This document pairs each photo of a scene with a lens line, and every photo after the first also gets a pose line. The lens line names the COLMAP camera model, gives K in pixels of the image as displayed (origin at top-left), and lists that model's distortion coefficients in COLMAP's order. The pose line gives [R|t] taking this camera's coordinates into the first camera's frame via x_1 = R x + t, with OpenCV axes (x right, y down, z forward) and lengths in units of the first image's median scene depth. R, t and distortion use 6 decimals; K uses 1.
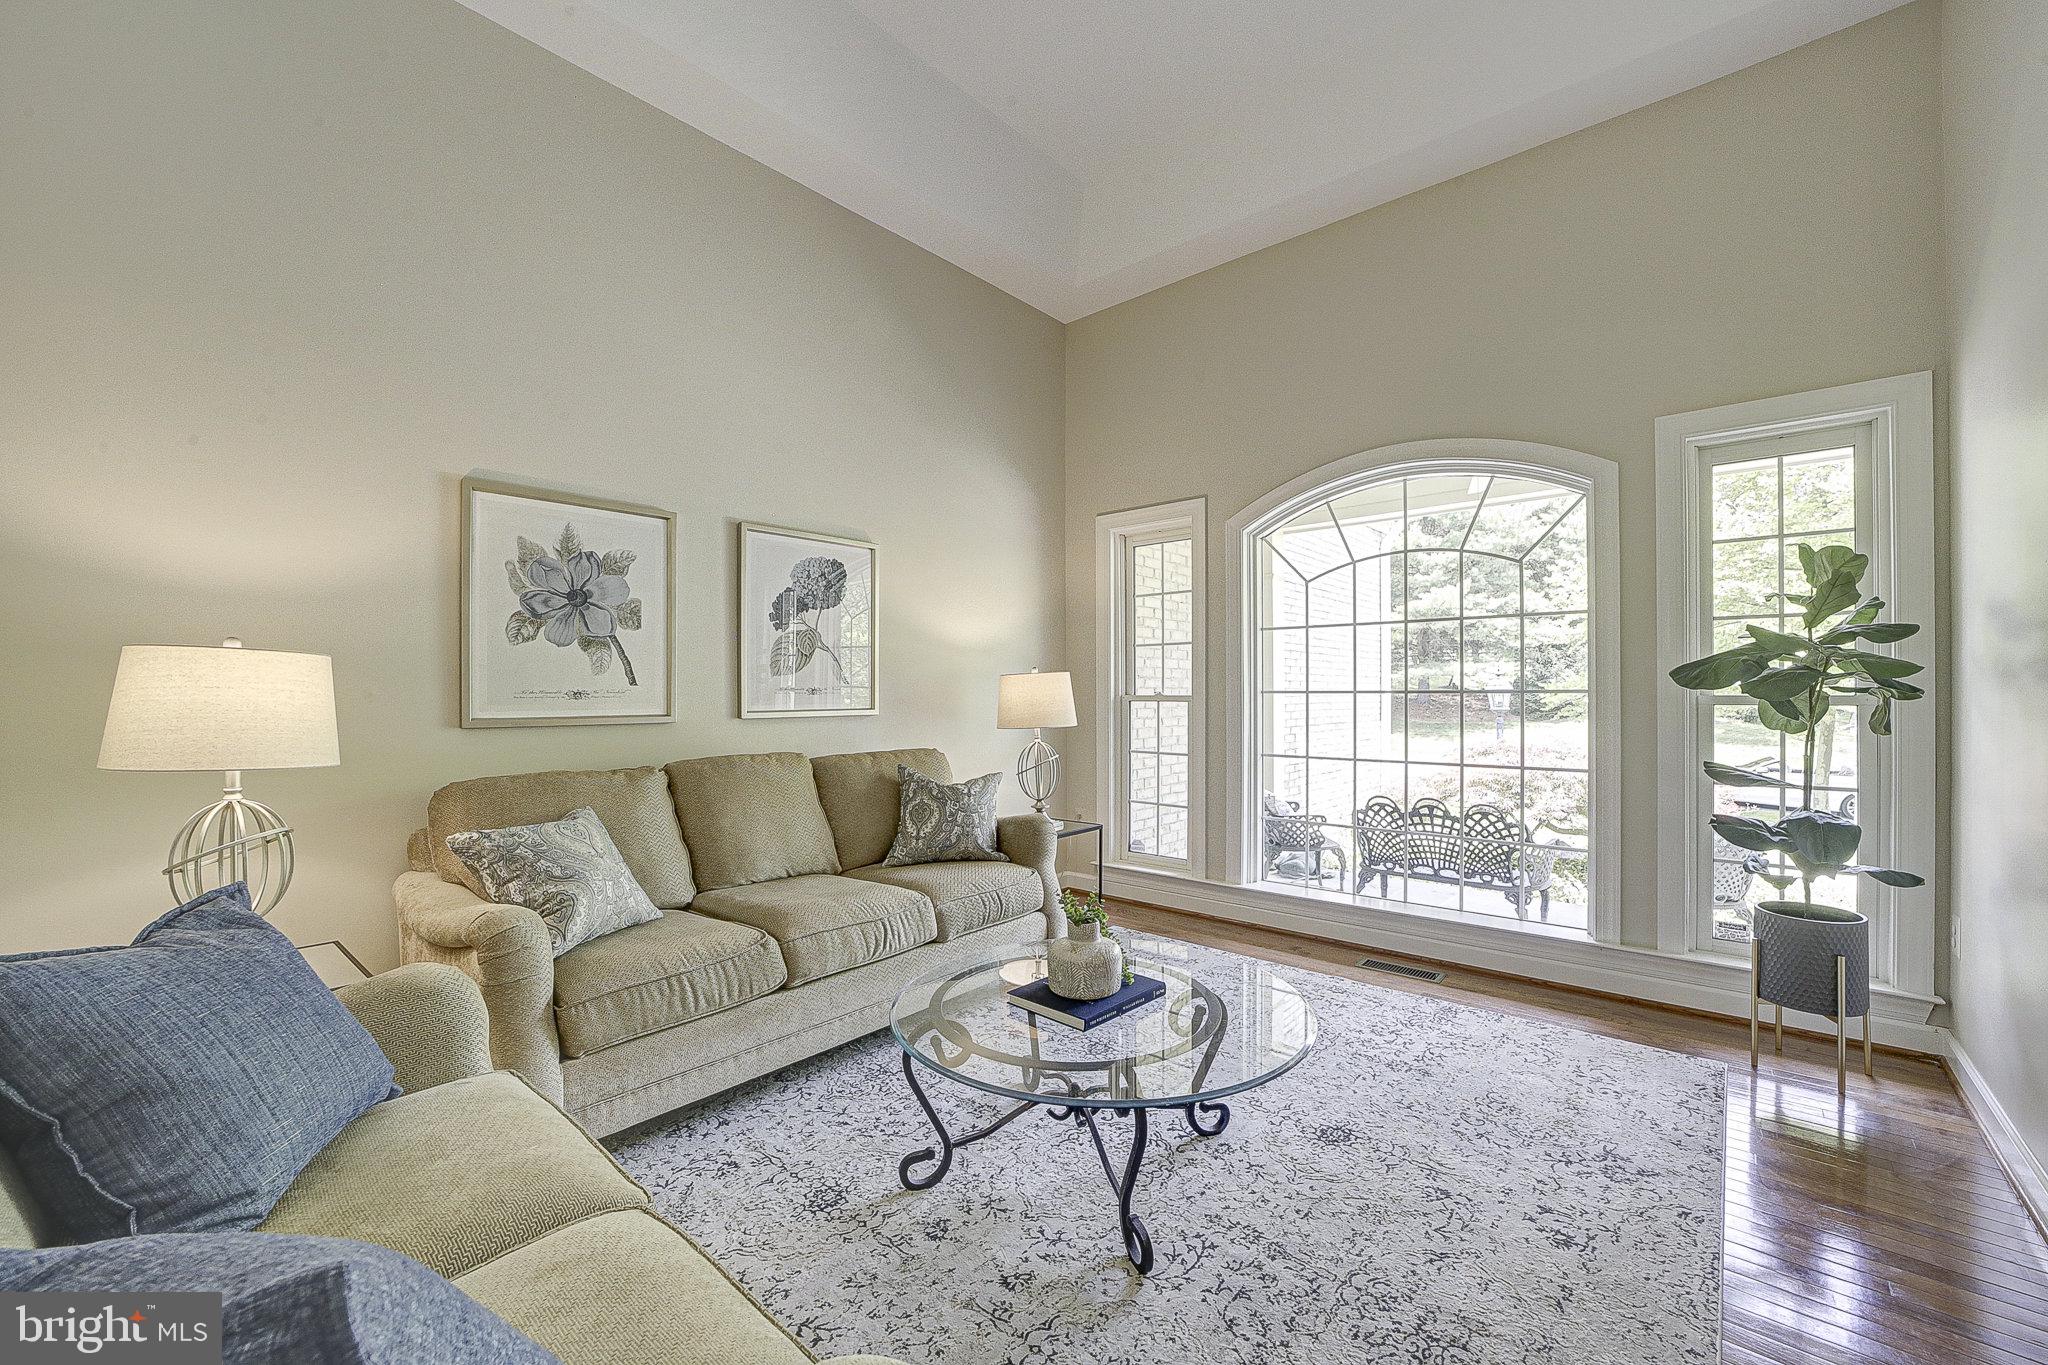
lens RADIAL K [[808.5, 0, 1030.0], [0, 808.5, 683.4], [0, 0, 1]] dist [-0.023959, 0.001665]
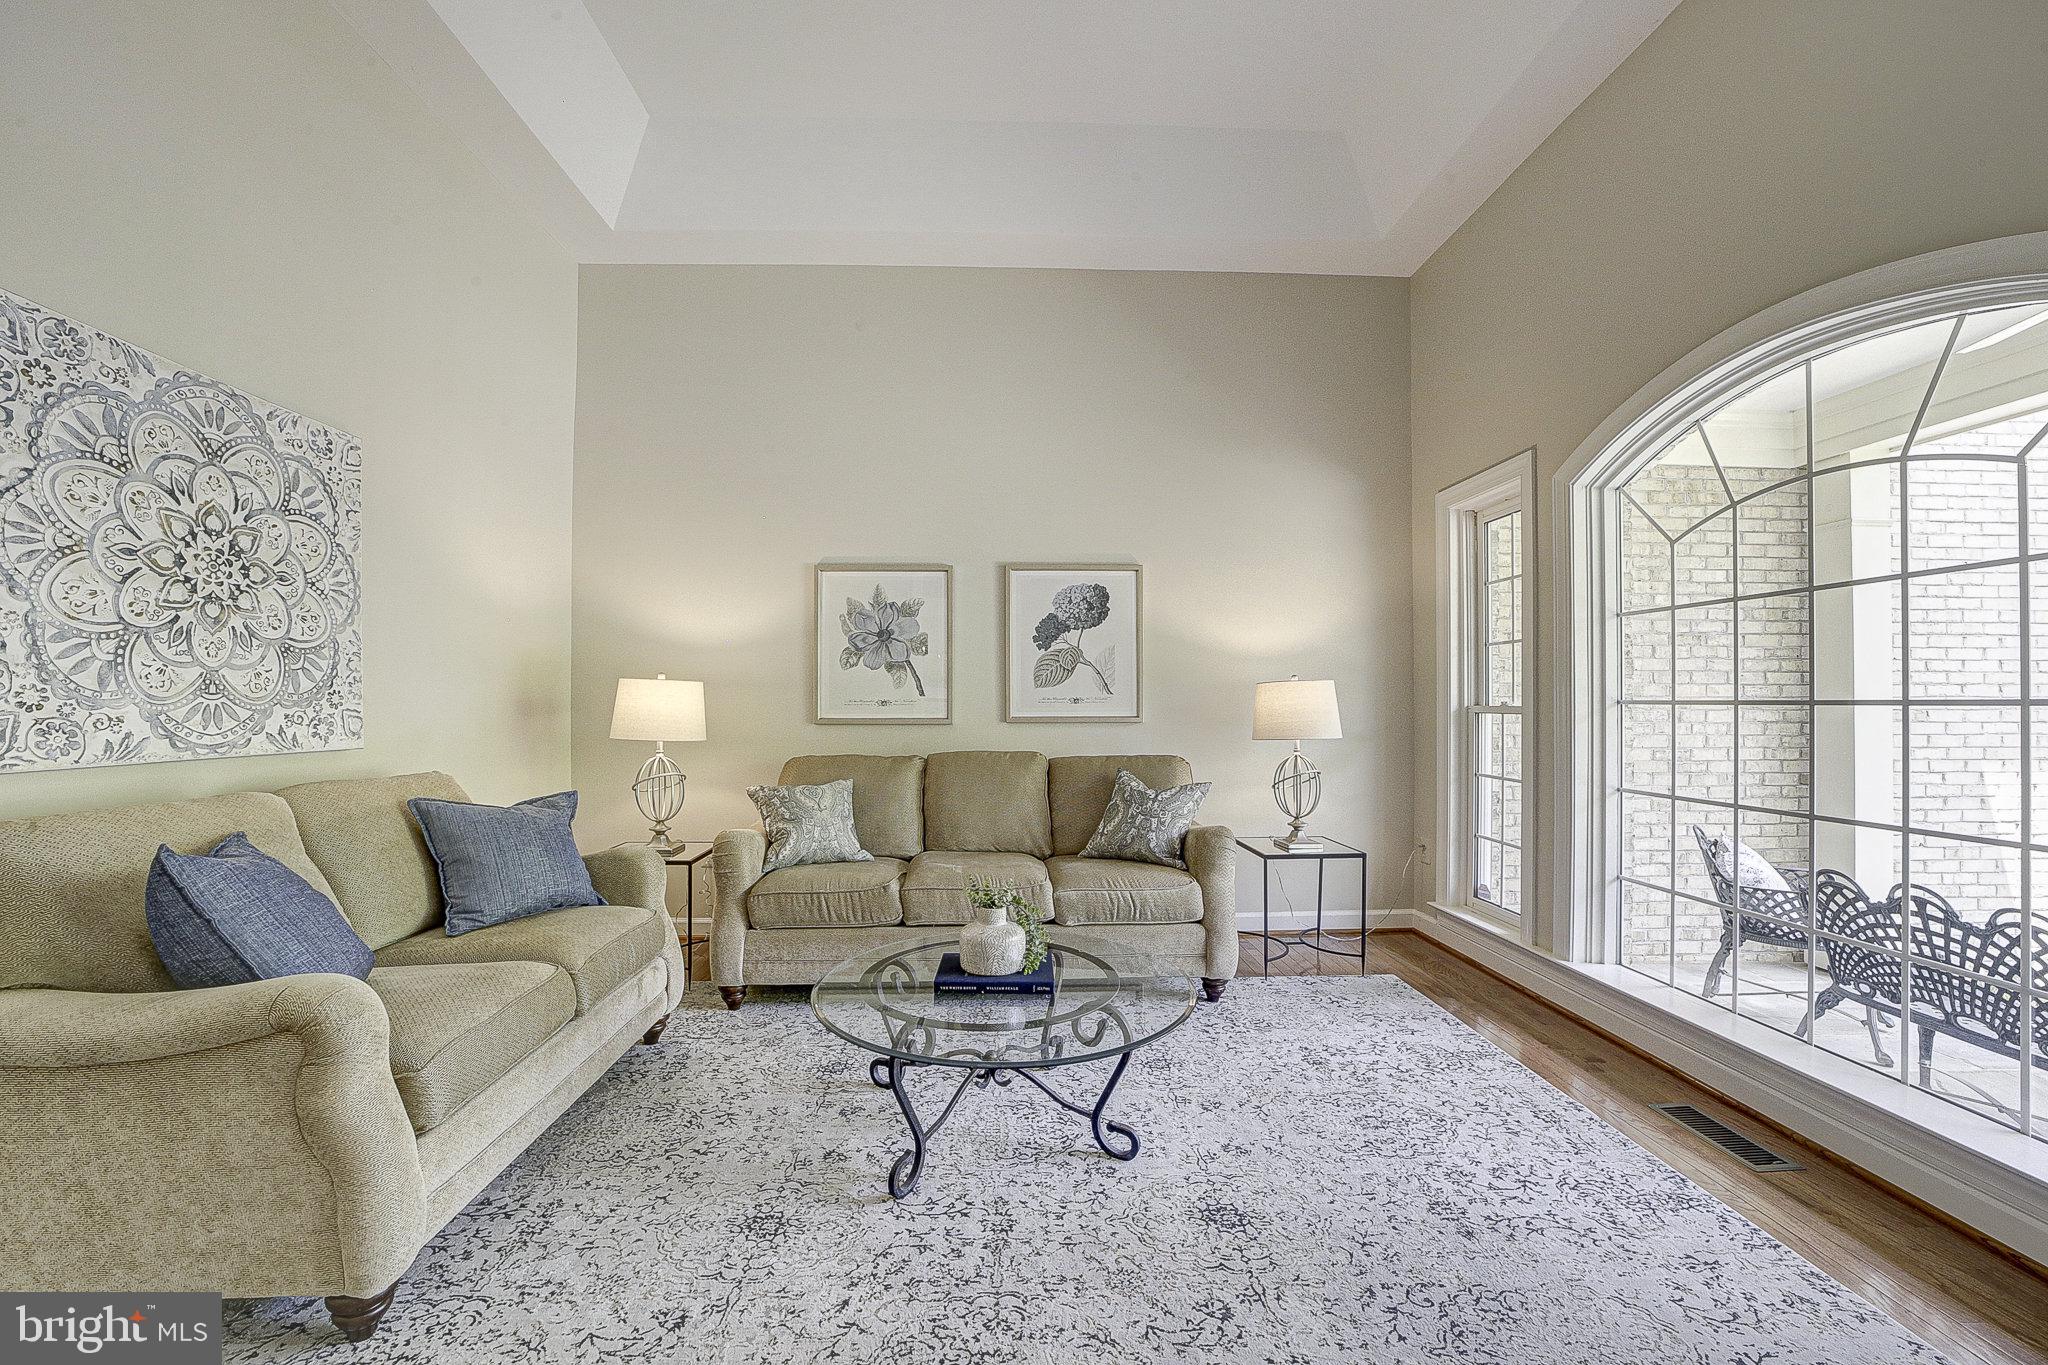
lens RADIAL K [[808.5, 0, 1030.9], [0, 808.5, 692.7], [0, 0, 1]] dist [-0.023959, 0.001665]
pose [[0.684943, -0.003858, -0.728586, 0.590559], [0.006968, 0.999975, 0.001255, -0.003406], [0.728563, -0.005937, 0.684953, 0.175469]]
